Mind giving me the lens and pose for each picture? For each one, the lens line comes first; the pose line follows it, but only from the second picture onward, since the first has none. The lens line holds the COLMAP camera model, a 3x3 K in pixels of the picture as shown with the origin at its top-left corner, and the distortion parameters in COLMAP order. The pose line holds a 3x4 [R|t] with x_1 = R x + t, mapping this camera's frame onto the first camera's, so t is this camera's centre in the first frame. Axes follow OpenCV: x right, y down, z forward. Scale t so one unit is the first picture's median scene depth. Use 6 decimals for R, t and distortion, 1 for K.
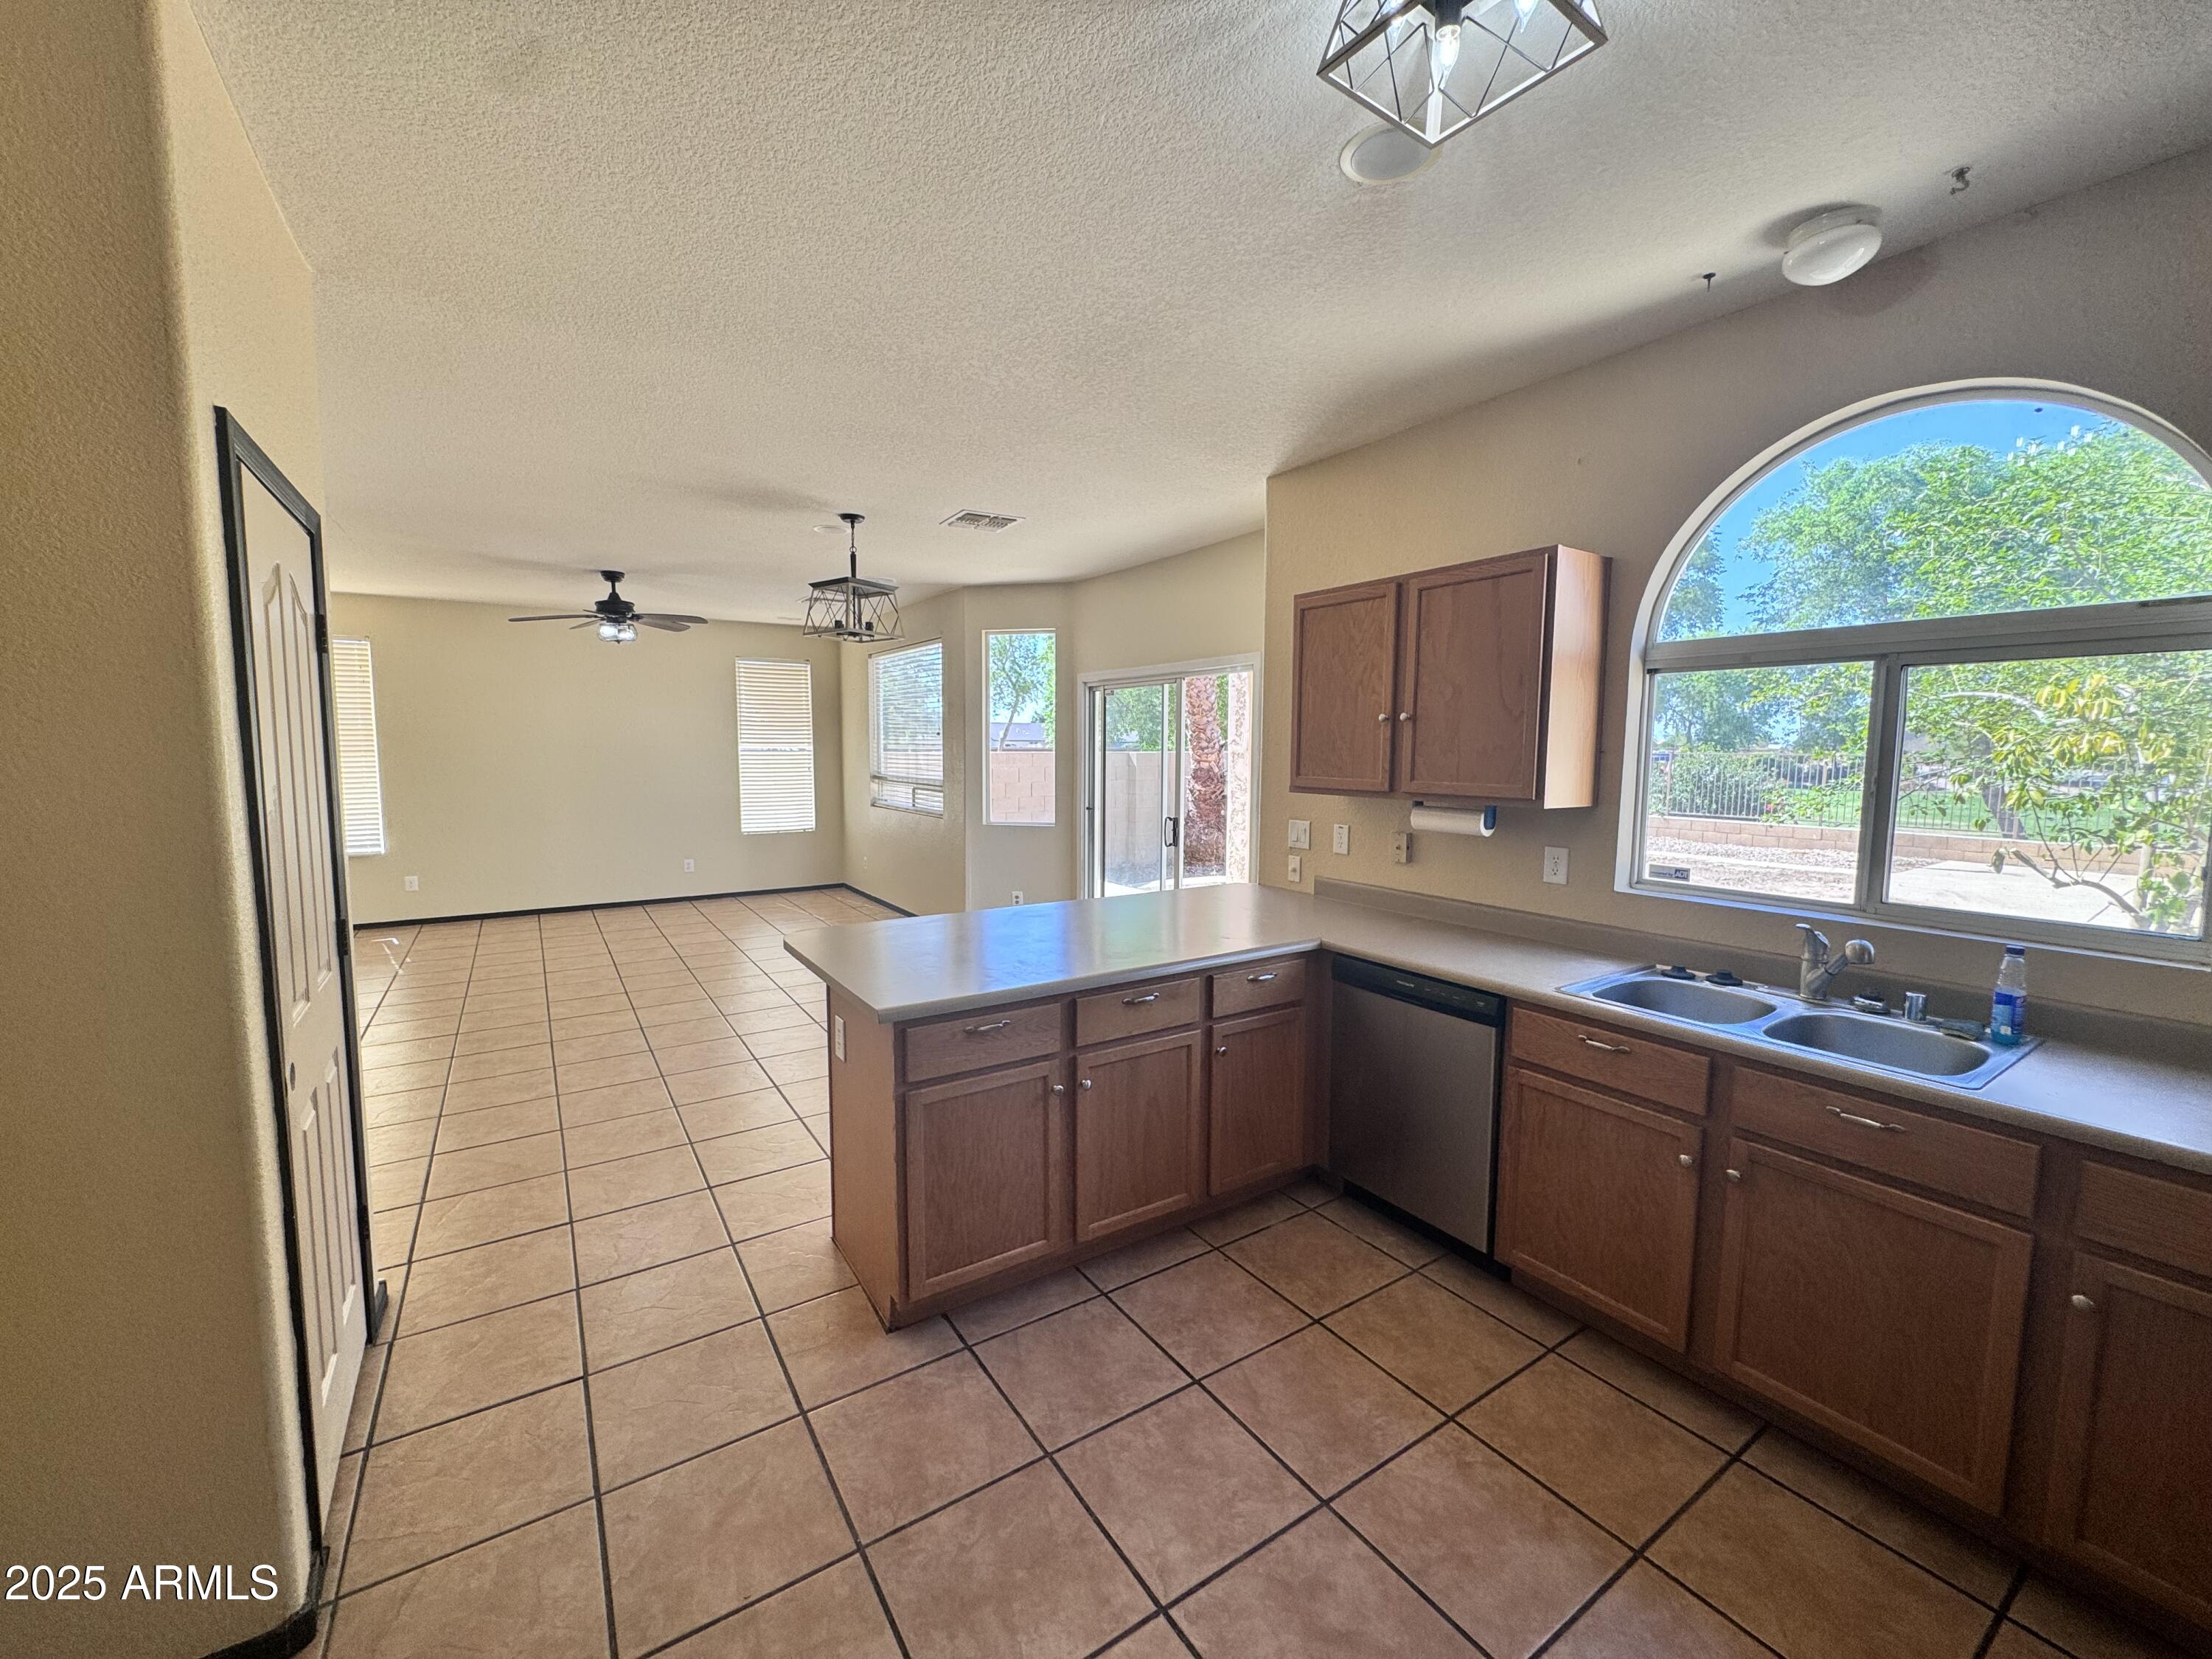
lens RADIAL K [[883.9, 0, 1115.2], [0, 883.9, 832.1], [0, 0, 1]] dist [-0.000729, 0.000383]
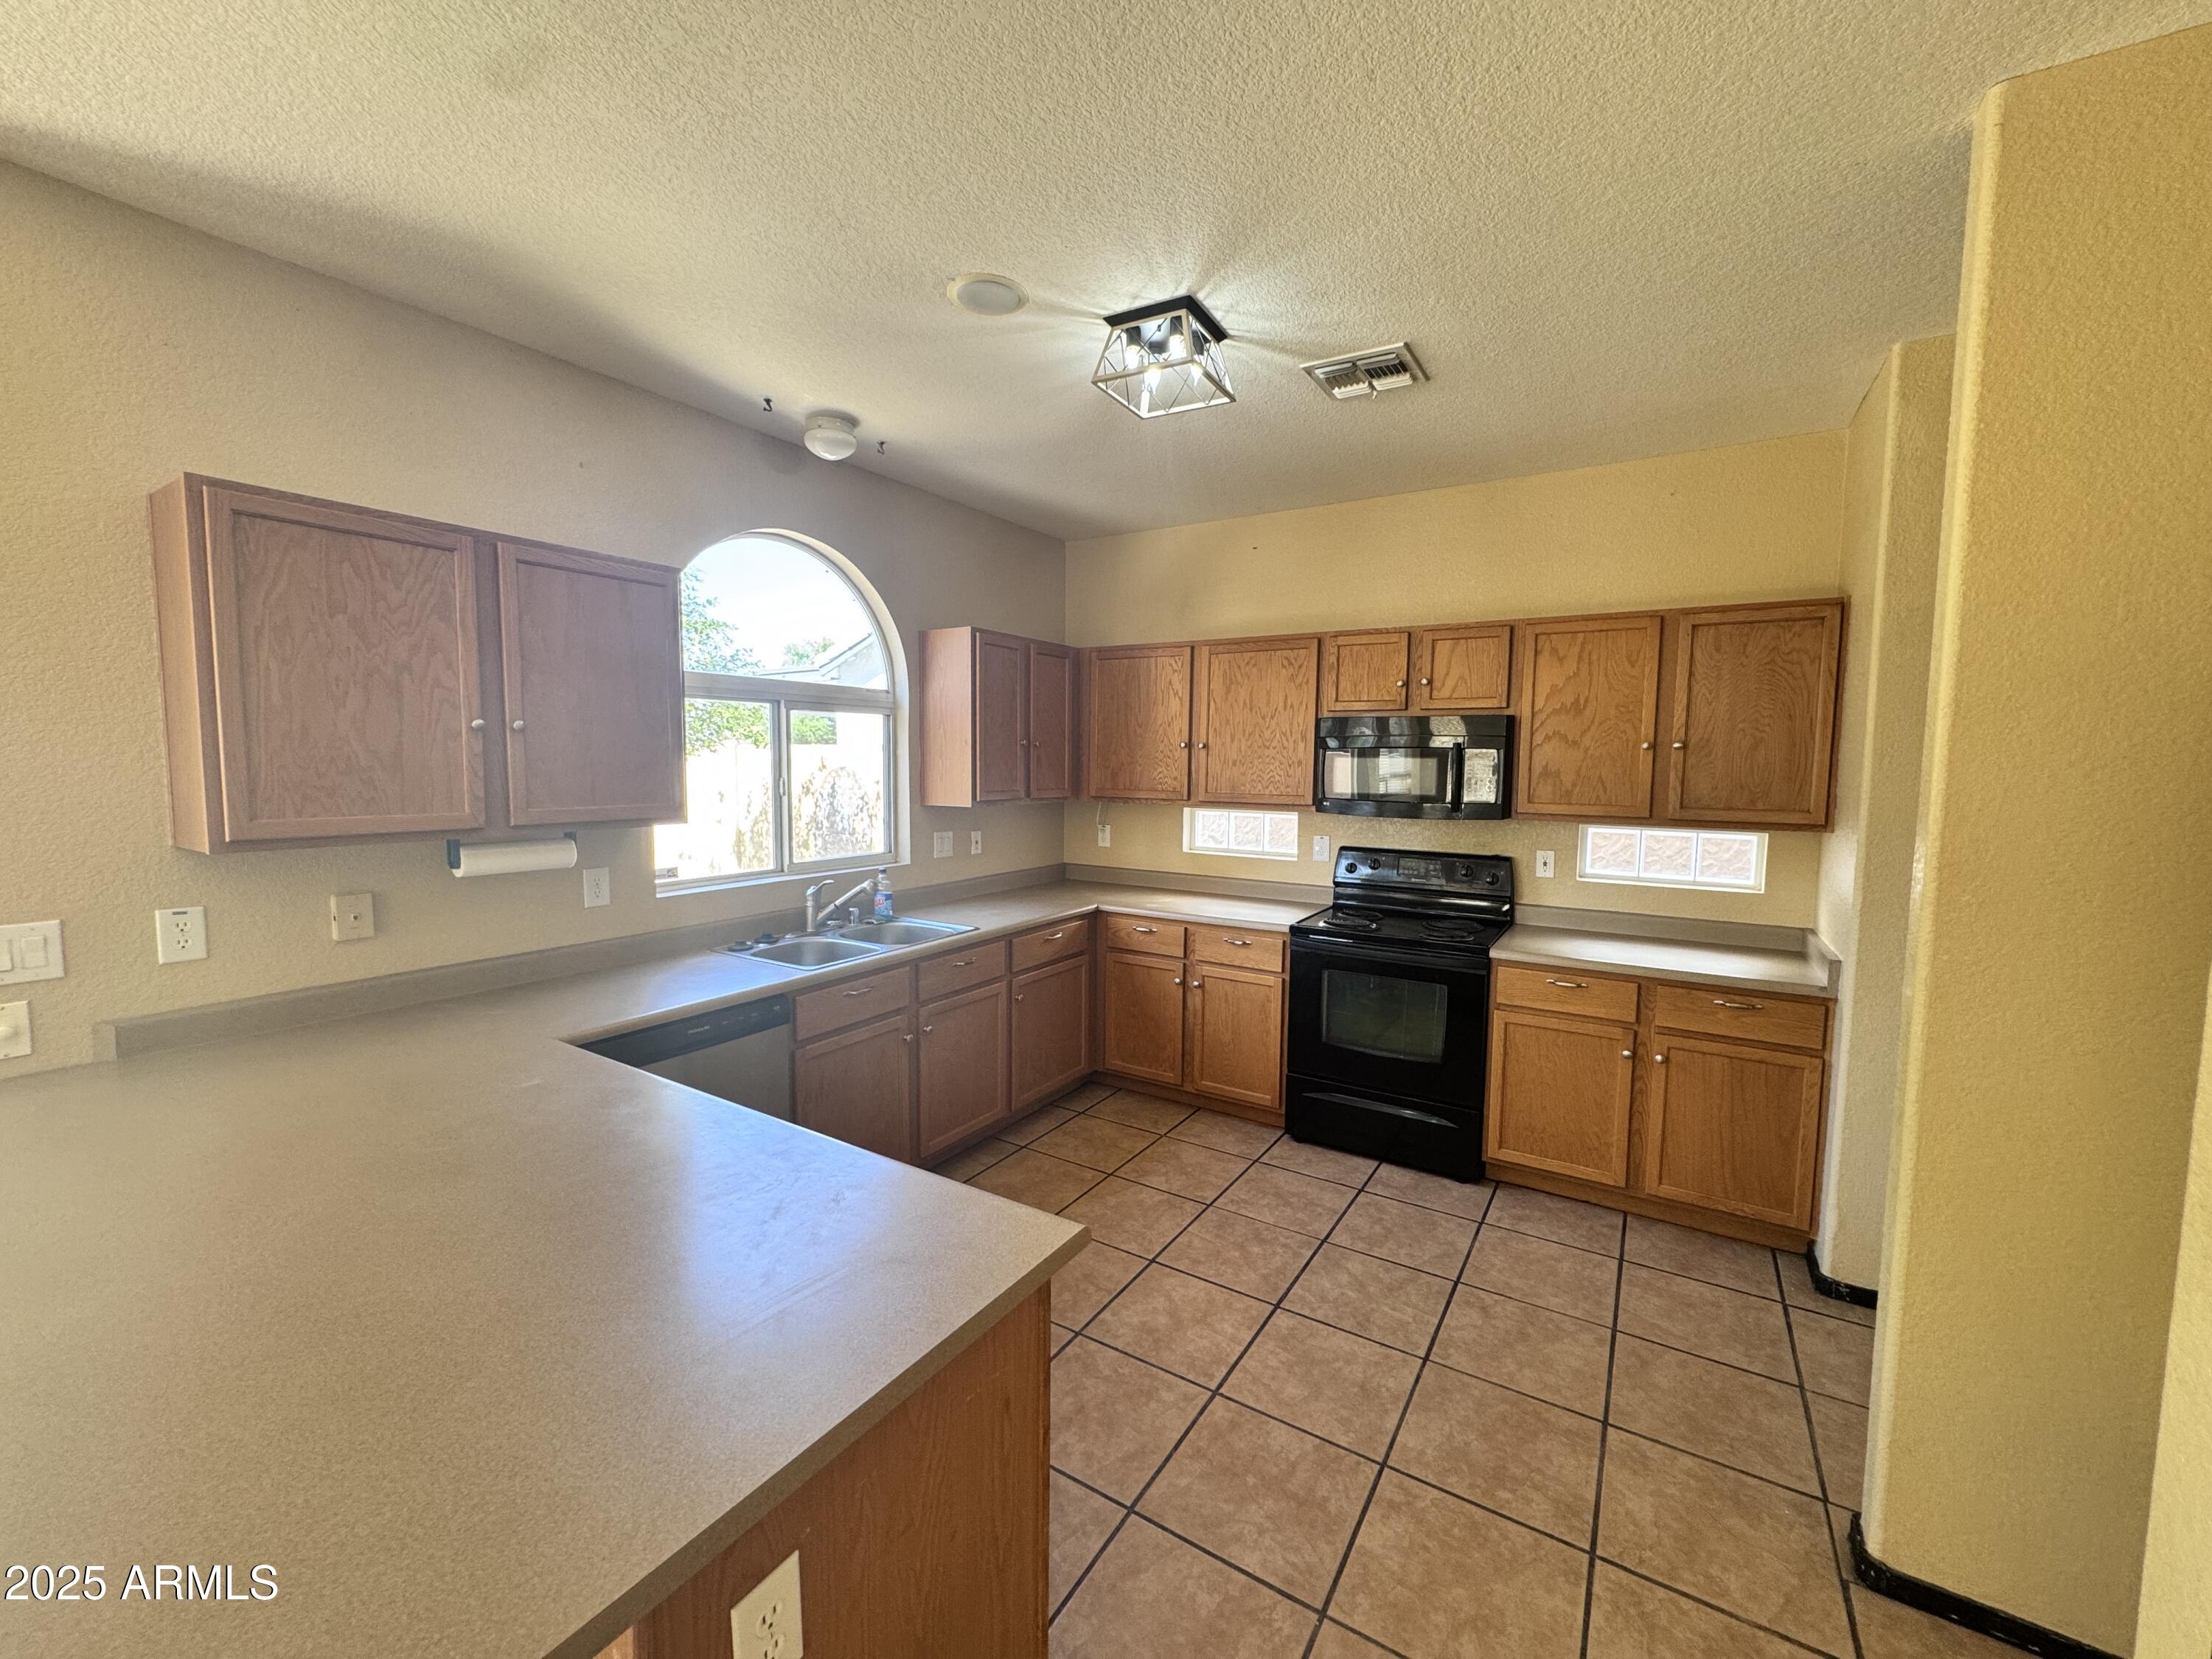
lens RADIAL K [[883.9, 0, 1111.1], [0, 883.9, 821.0], [0, 0, 1]] dist [-0.000729, 0.000383]
pose [[-0.406870, -0.070738, 0.910743, -0.767306], [0.082205, 0.990117, 0.113628, -0.124779], [-0.909780, 0.121100, -0.397034, 1.135130]]
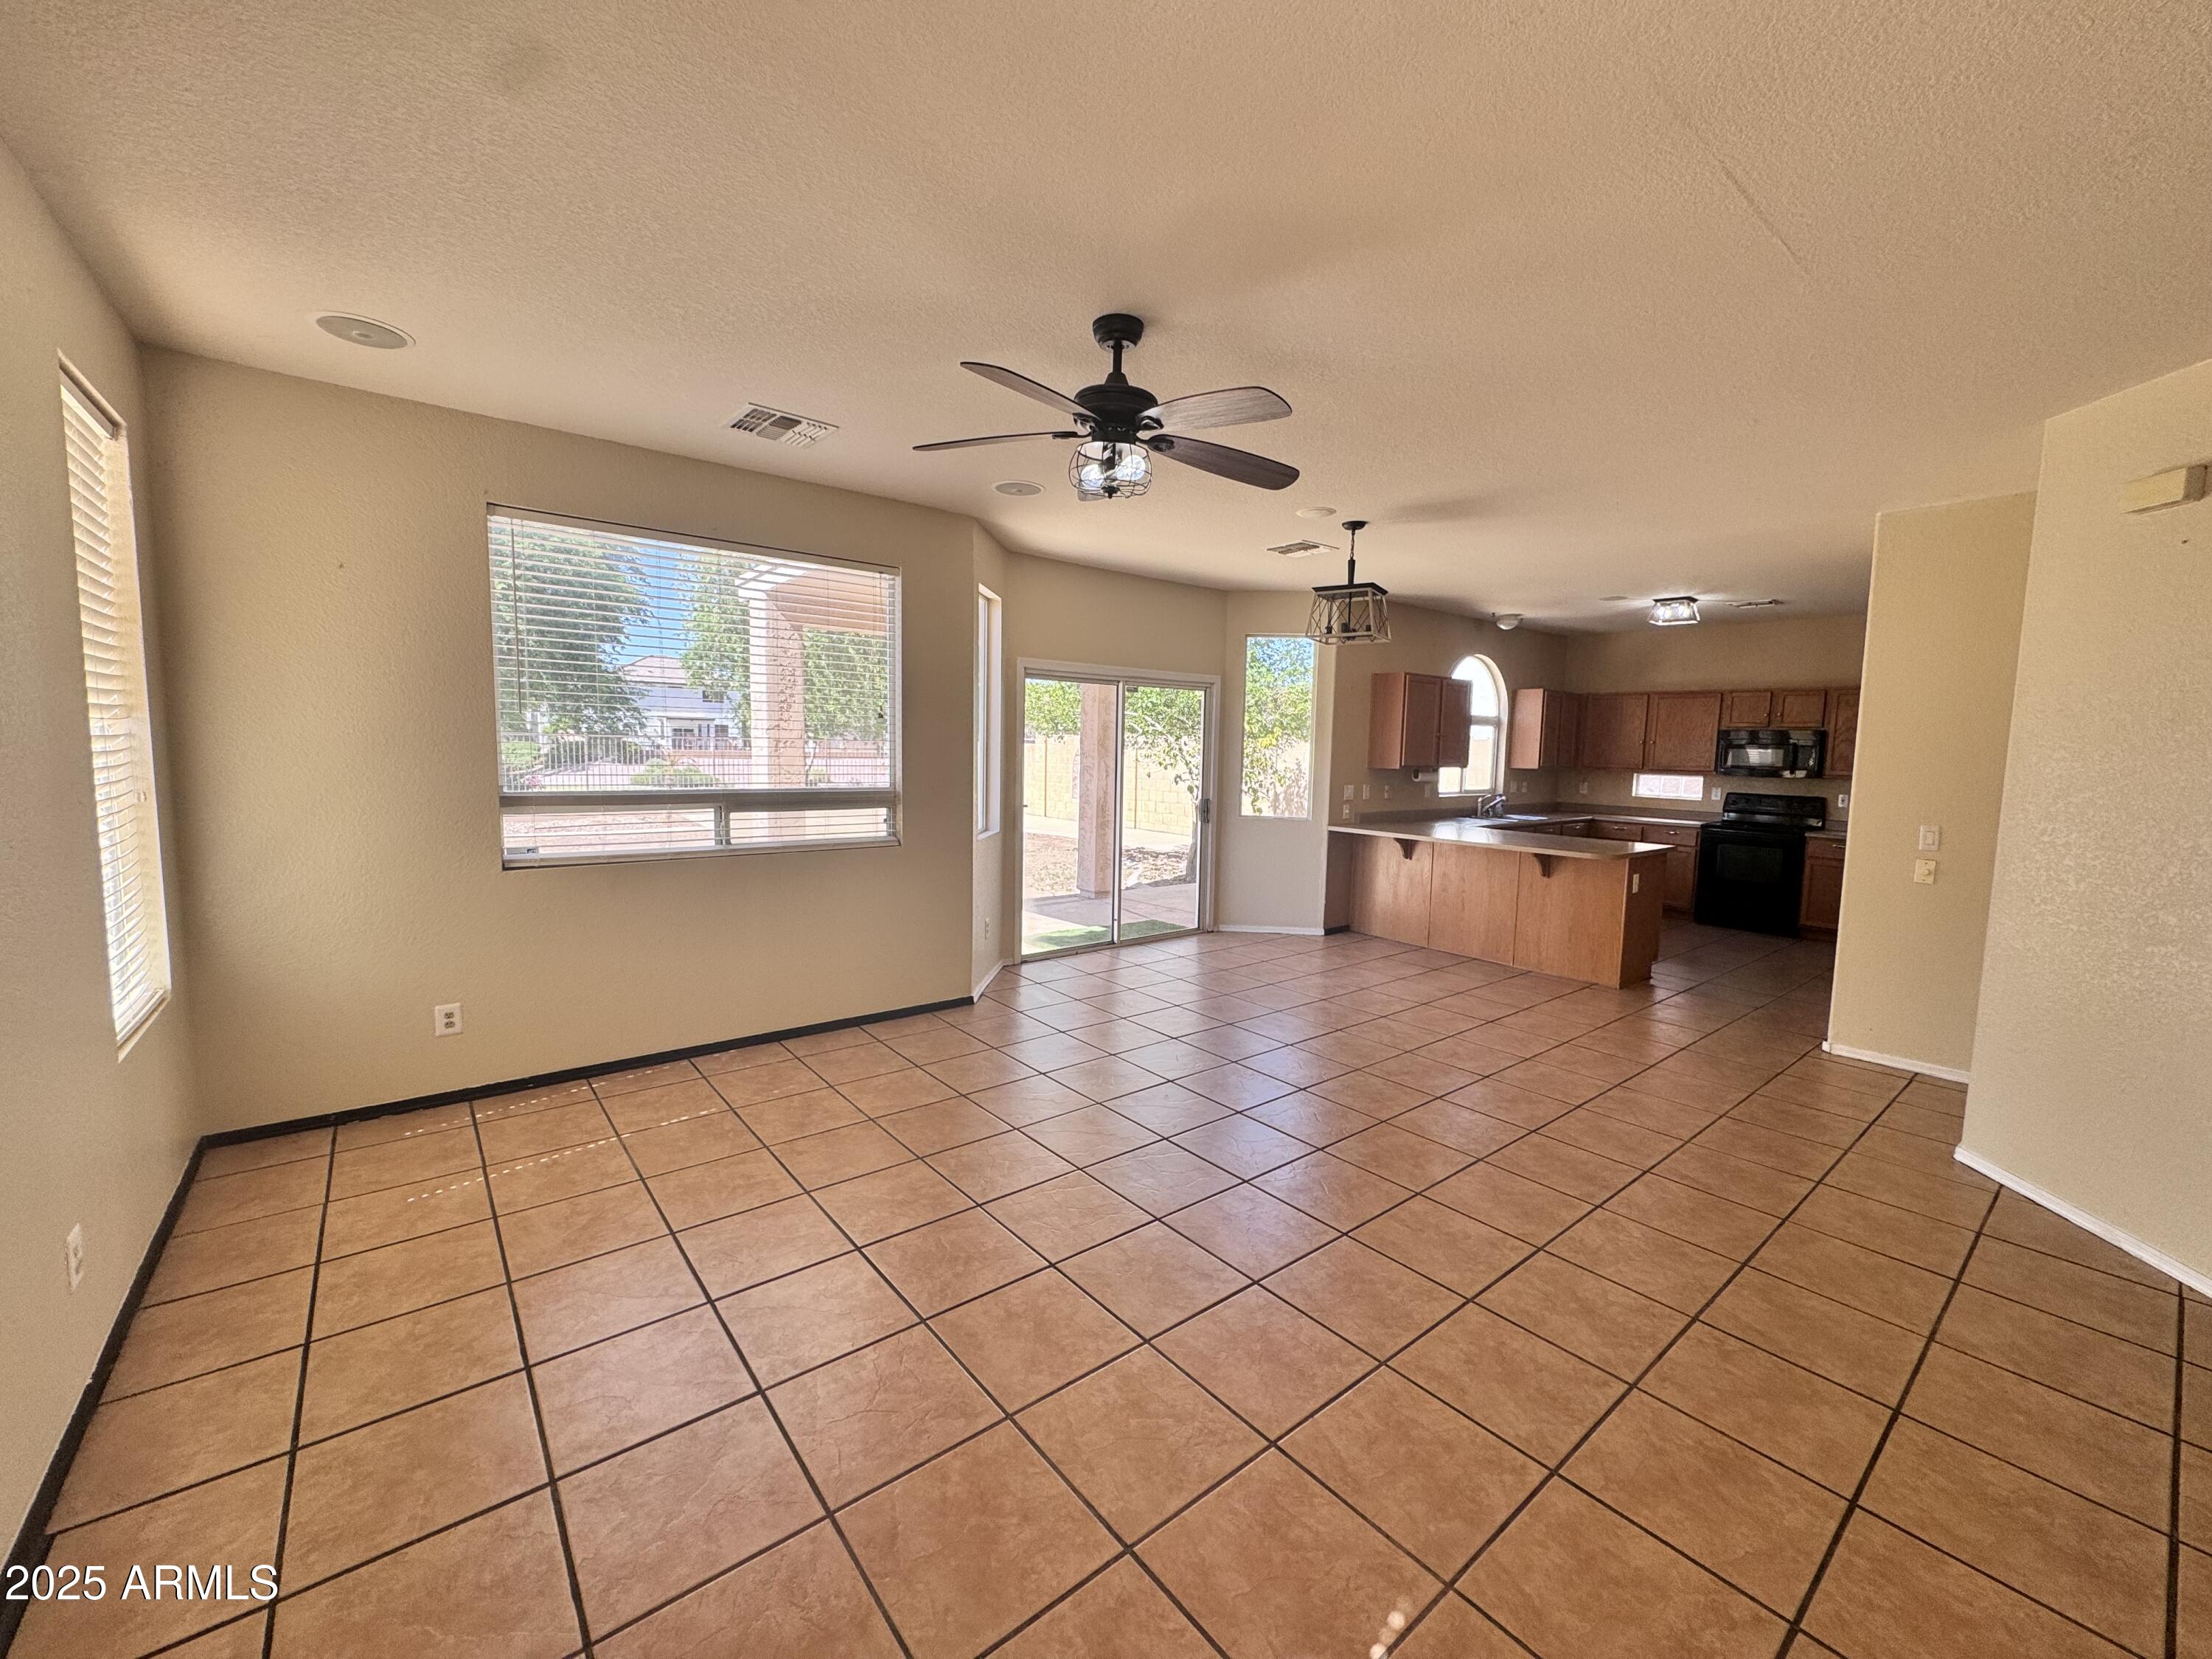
lens RADIAL K [[883.9, 0, 1112.2], [0, 883.9, 827.5], [0, 0, 1]] dist [-0.000729, 0.000383]
pose [[-0.096478, -0.094165, 0.990871, -2.734119], [0.077694, 0.991765, 0.101815, -0.260426], [-0.992298, 0.086807, -0.088368, 2.880976]]
